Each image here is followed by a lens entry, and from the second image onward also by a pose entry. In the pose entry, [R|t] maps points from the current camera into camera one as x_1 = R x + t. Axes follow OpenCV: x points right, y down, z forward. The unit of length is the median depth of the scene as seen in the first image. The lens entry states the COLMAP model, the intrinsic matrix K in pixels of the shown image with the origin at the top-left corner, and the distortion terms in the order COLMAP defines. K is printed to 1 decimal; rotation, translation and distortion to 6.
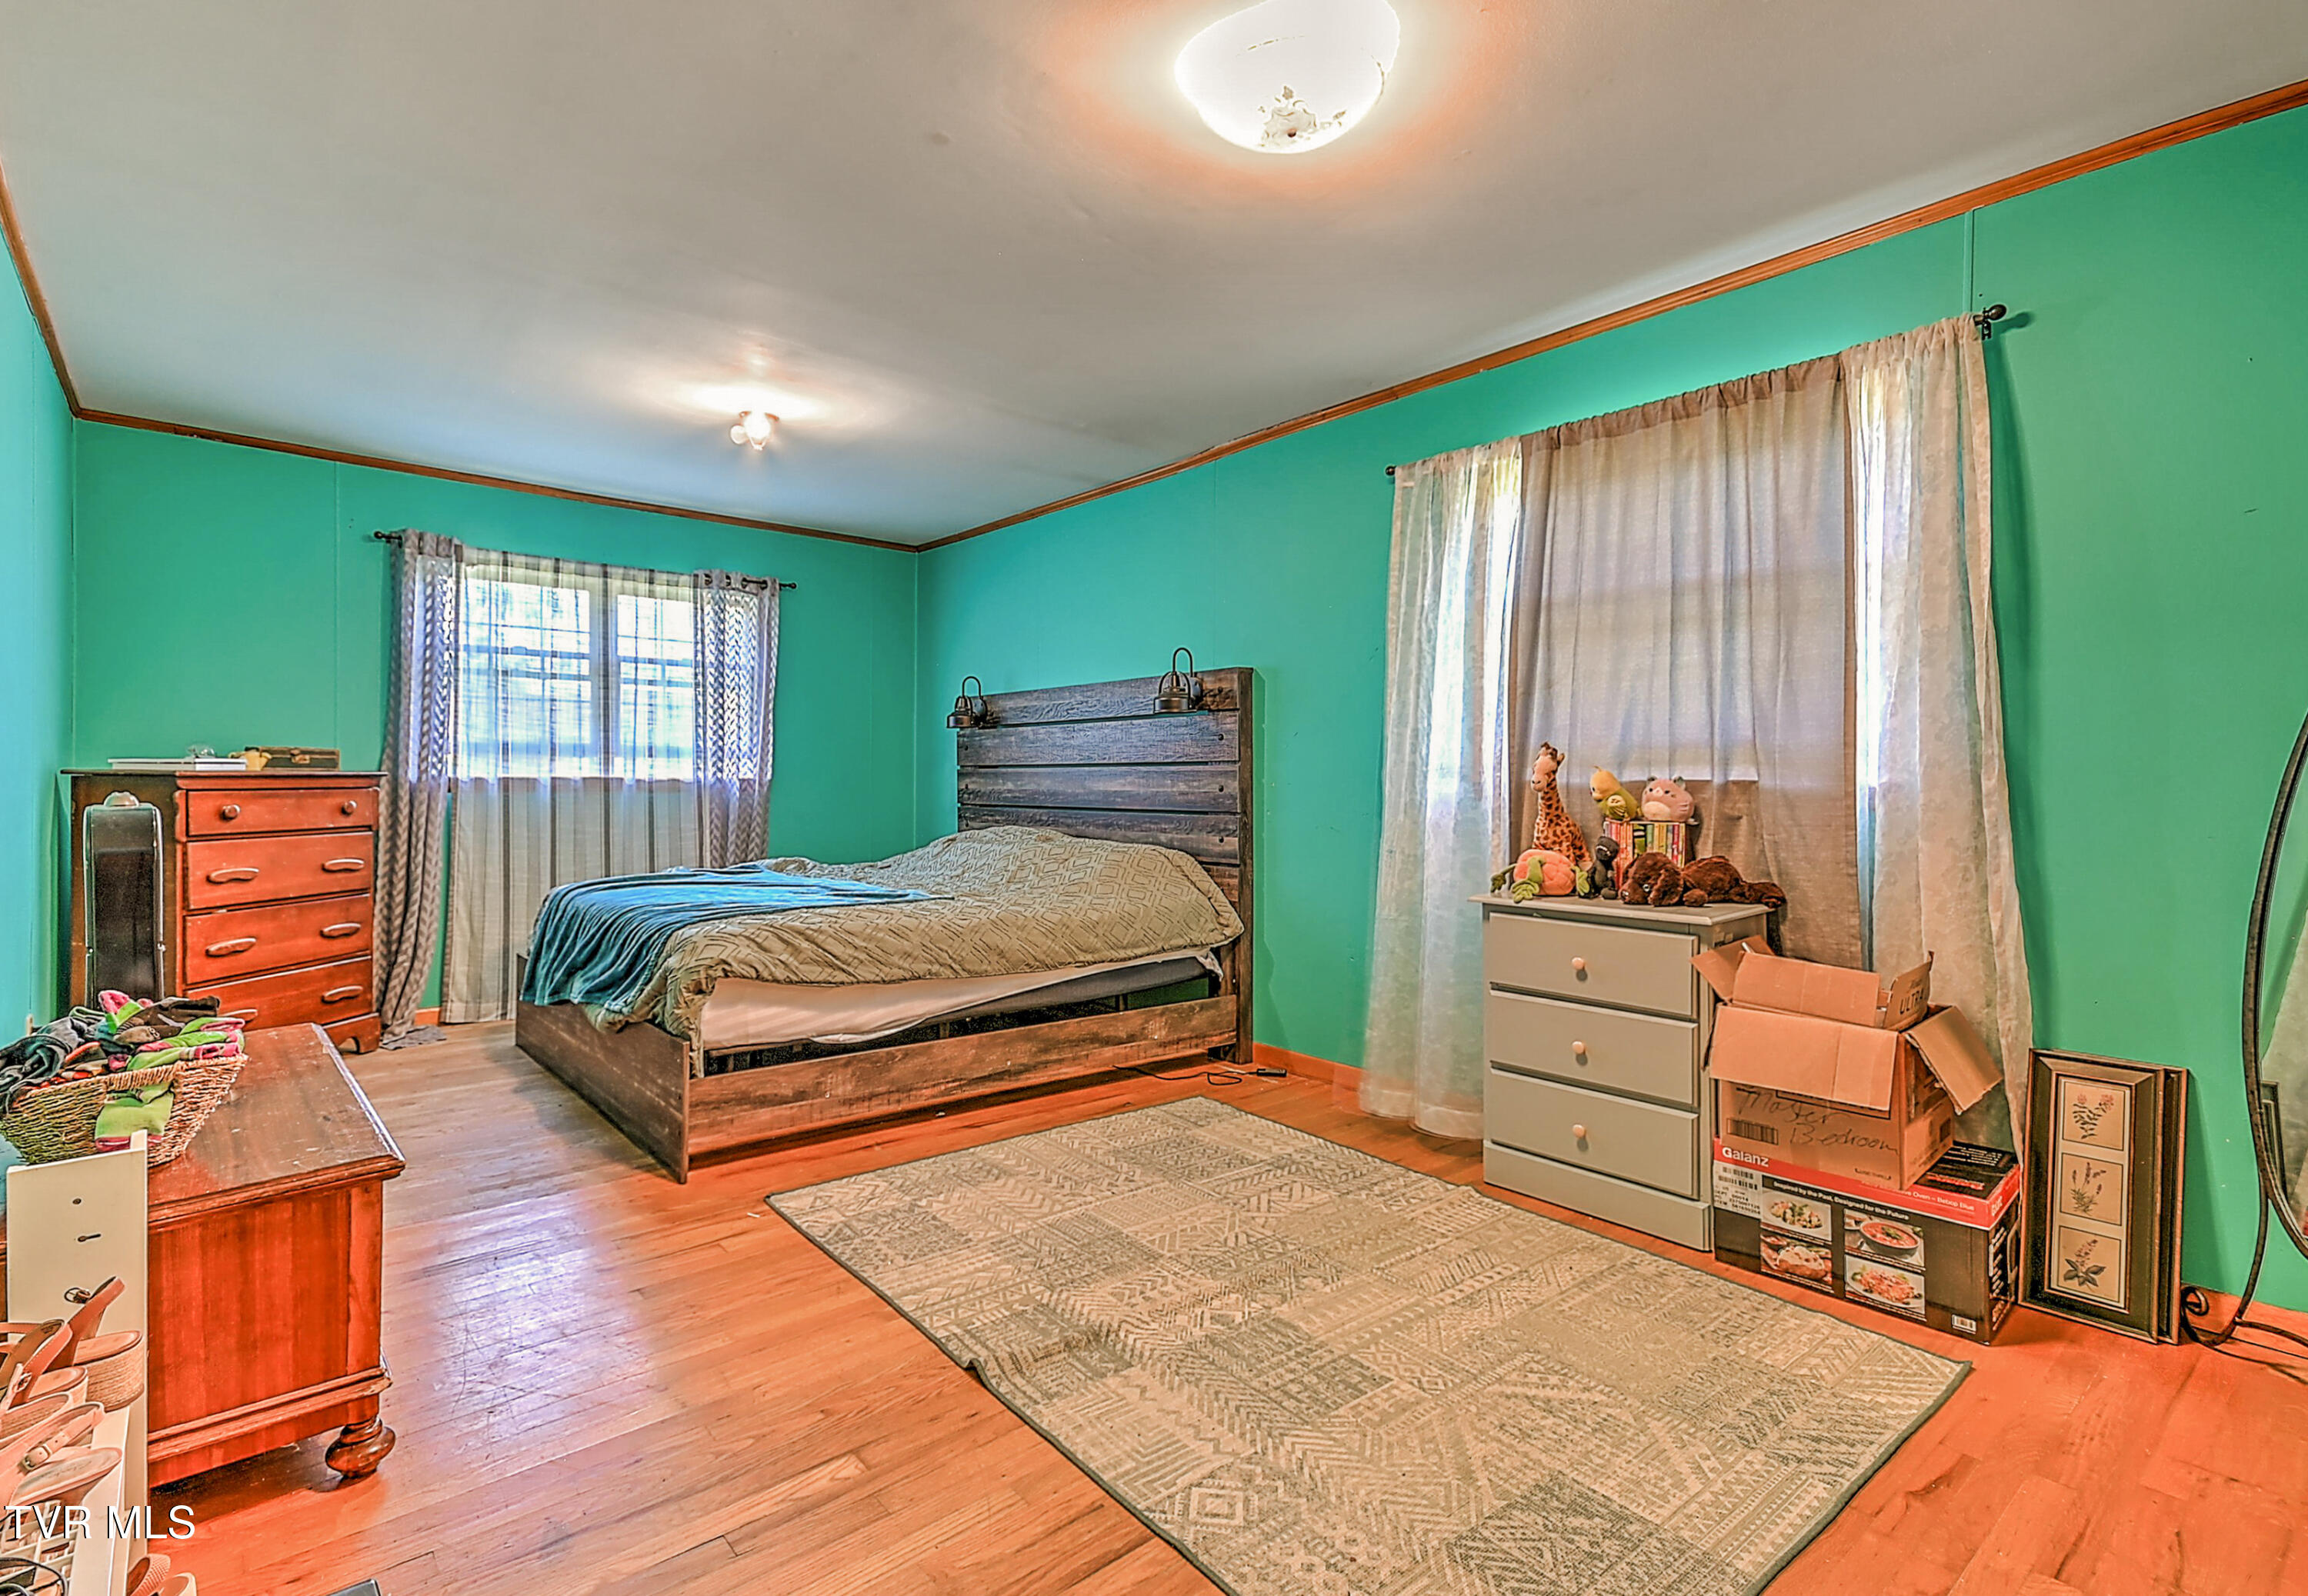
lens RADIAL K [[1057.4, 0, 1150.9], [0, 1057.4, 791.8], [0, 0, 1]] dist [0.002763, 0.000373]
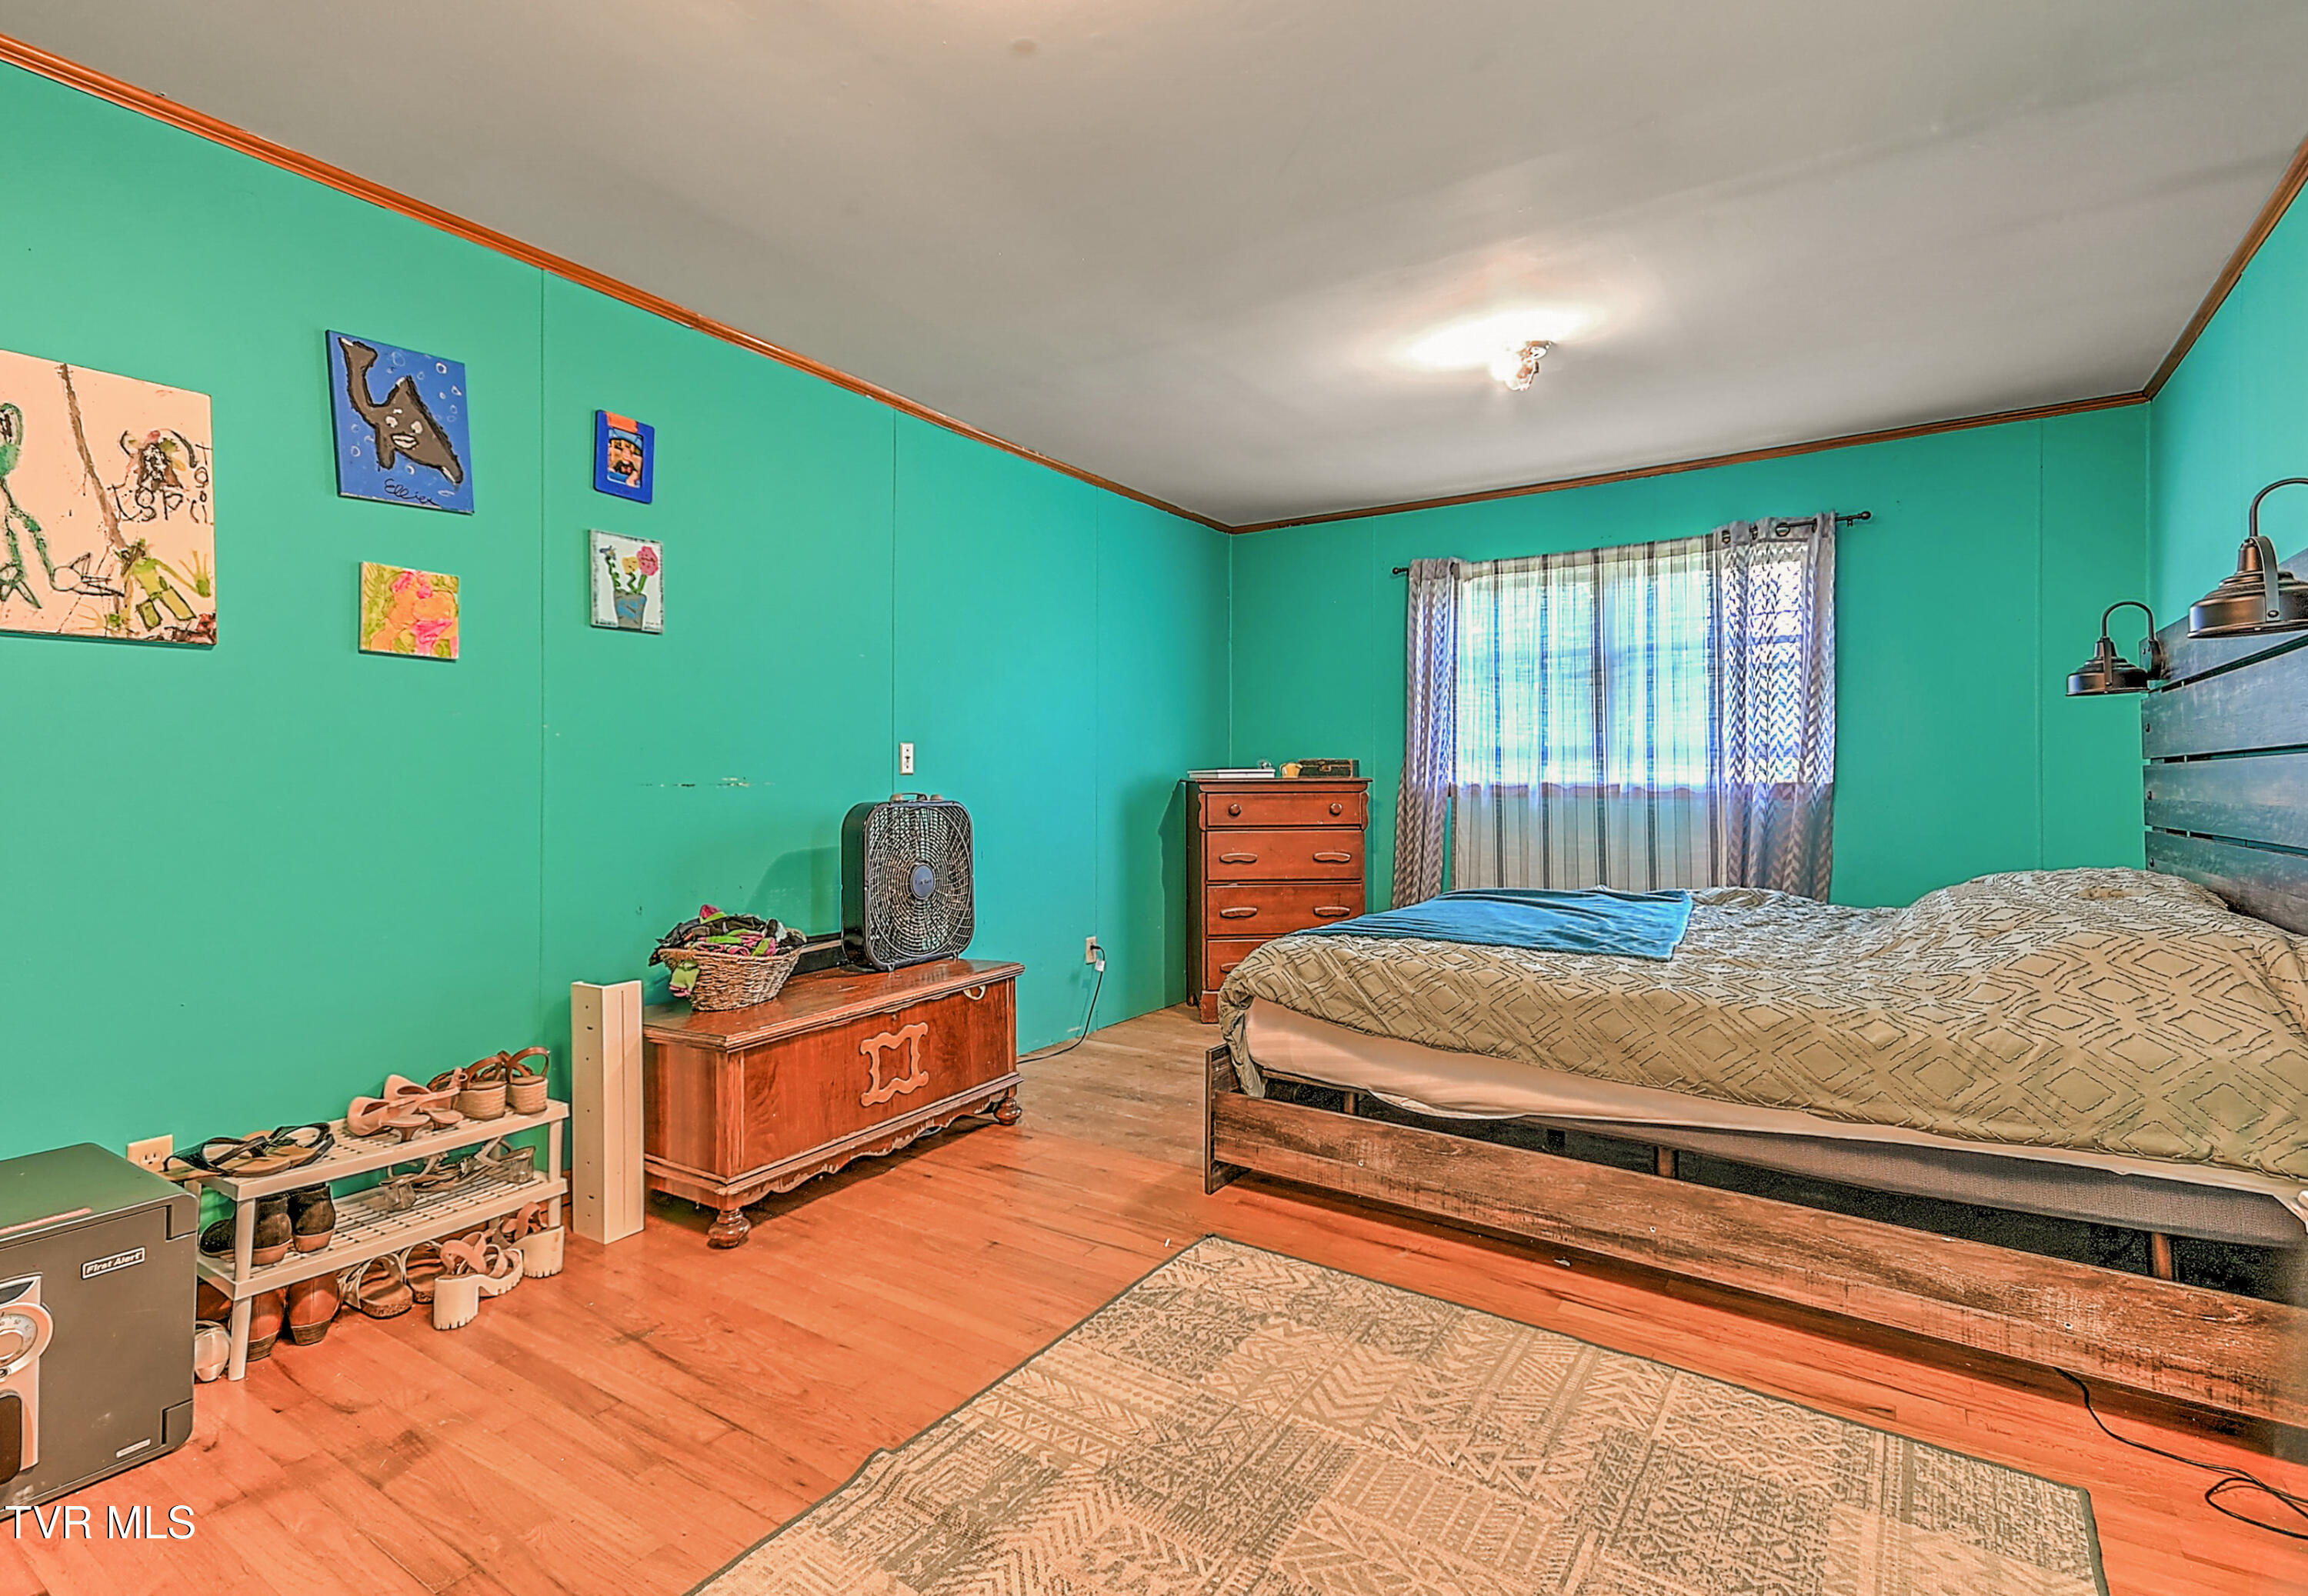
lens RADIAL K [[1111.2, 0, 1150.6], [0, 1111.2, 780.4], [0, 0, 1]] dist [0.033409, -0.002971]
pose [[0.274460, -0.006313, -0.961578, 0.387349], [-0.010005, 0.999906, -0.009420, -0.003119], [0.961546, 0.012206, 0.274371, 0.467715]]
